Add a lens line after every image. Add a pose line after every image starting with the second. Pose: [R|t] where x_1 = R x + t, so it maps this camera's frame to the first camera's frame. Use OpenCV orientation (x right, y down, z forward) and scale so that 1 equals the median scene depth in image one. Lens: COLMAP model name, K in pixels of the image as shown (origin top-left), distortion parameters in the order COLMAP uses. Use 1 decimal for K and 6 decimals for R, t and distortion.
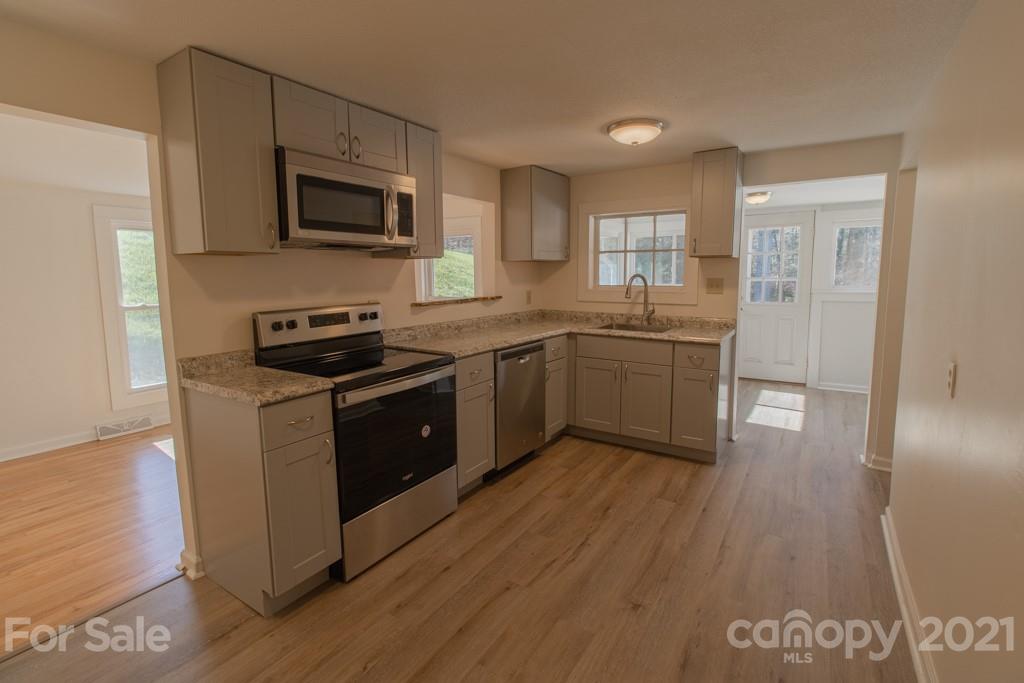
lens RADIAL K [[474.5, 0, 512.4], [0, 474.5, 324.8], [0, 0, 1]] dist [-0.001457, -0.000728]
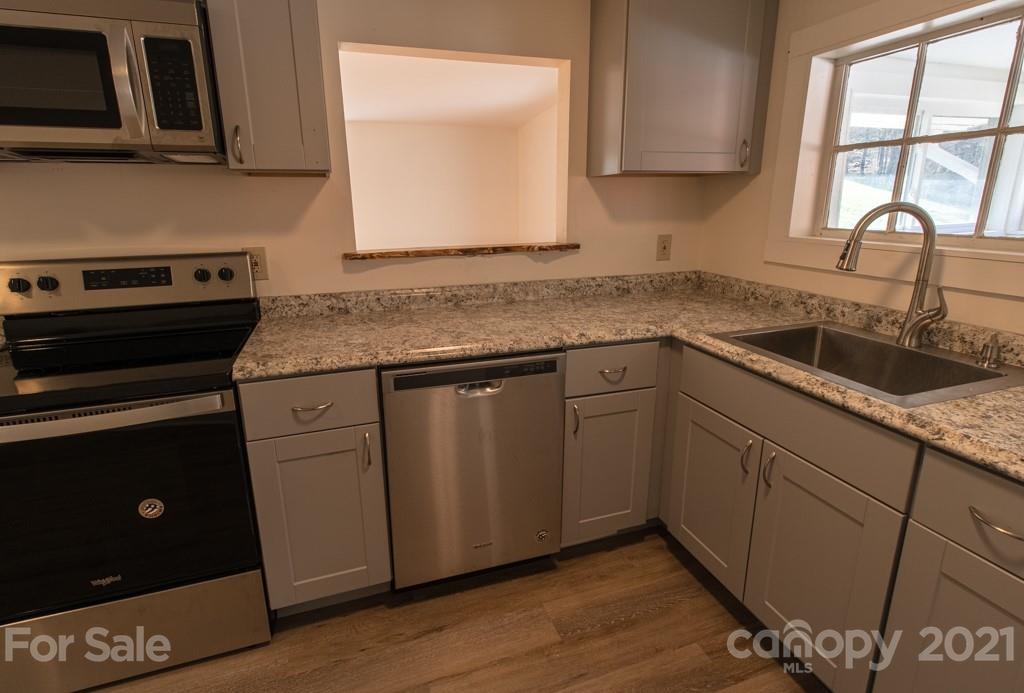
lens RADIAL K [[476.8, 0, 510.1], [0, 476.8, 332.7], [0, 0, 1]] dist [-0.027838, 0.000200]
pose [[0.786984, 0.153439, -0.597590, 0.284050], [-0.063212, 0.983537, 0.169290, -0.055241], [0.613727, -0.095453, 0.783727, 0.599350]]
